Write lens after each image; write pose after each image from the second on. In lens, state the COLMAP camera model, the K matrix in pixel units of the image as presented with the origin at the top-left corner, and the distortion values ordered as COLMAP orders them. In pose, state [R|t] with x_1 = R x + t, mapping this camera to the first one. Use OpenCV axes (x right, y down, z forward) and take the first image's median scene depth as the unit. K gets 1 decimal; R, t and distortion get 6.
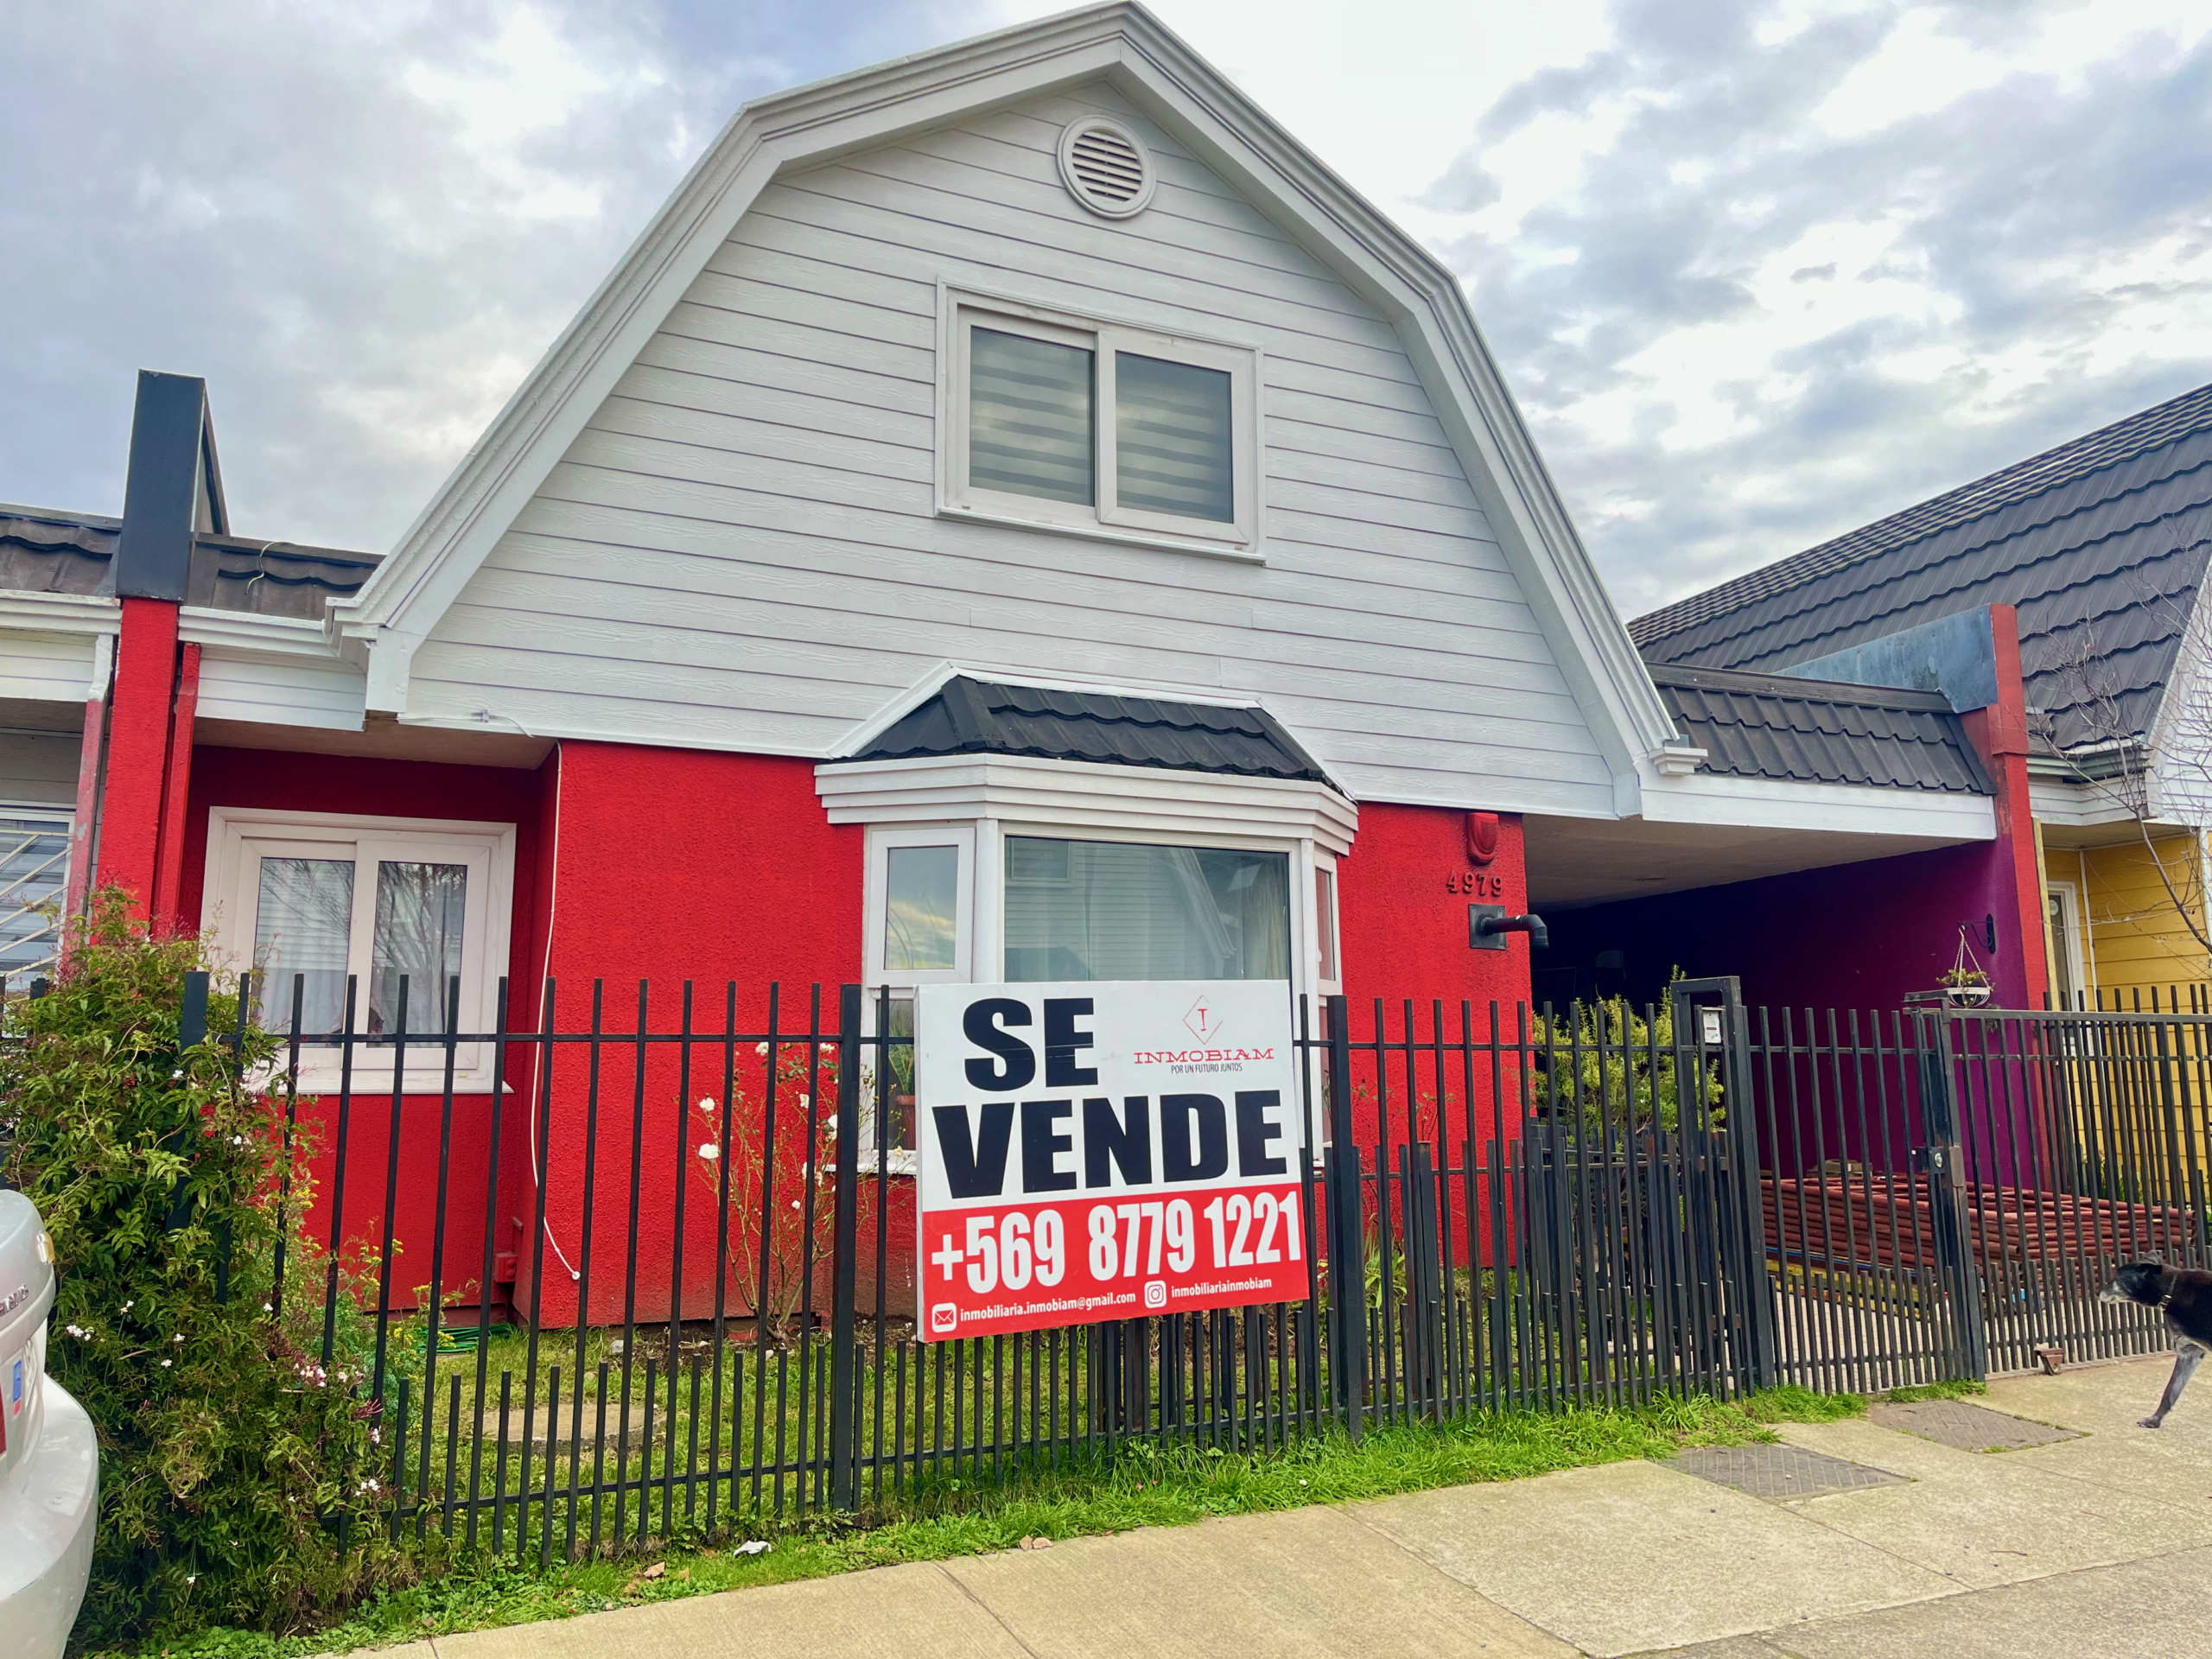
lens RADIAL K [[1646.3, 0, 1114.6], [0, 1646.3, 822.8], [0, 0, 1]] dist [0.000702, -0.003576]
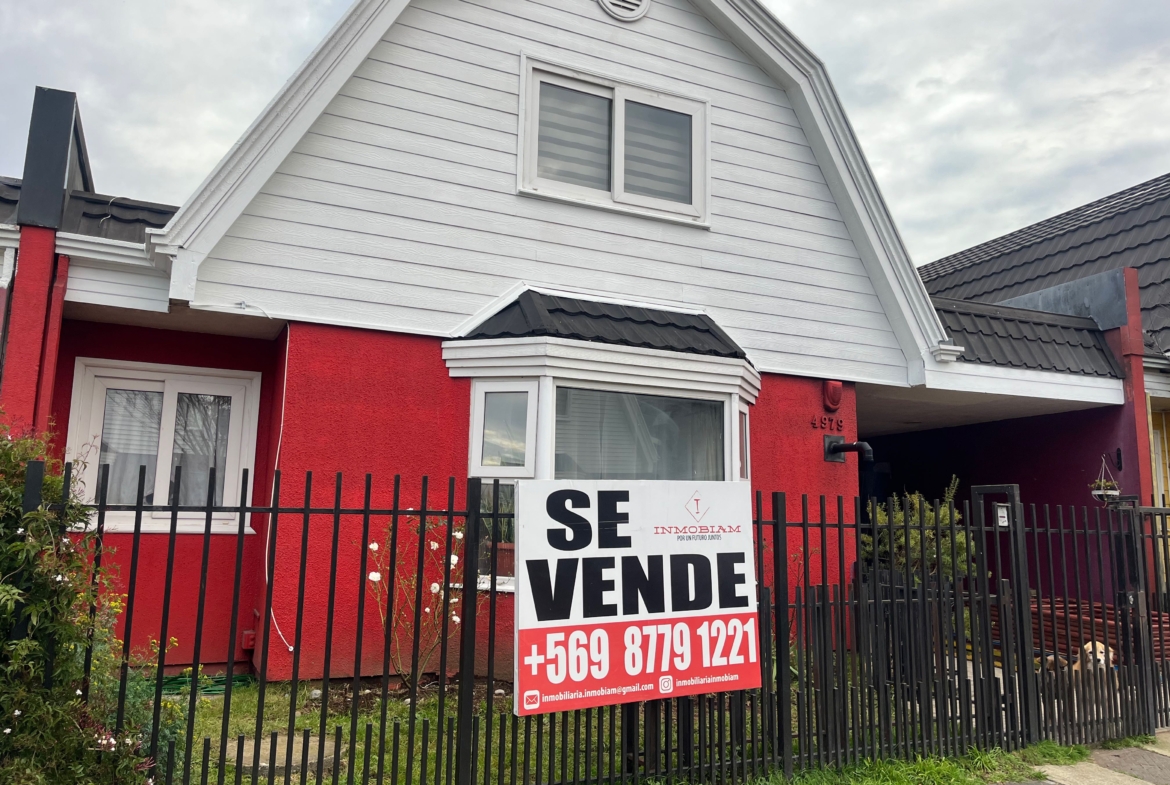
lens RADIAL K [[892.6, 0, 585.0], [0, 892.6, 392.5], [0, 0, 1]] dist [0.007094, -0.031621]
pose [[0.999681, 0.024808, -0.004705, -0.035885], [-0.024767, 0.999656, 0.008687, 0.005599], [0.004918, -0.008567, 0.999951, 0.112322]]
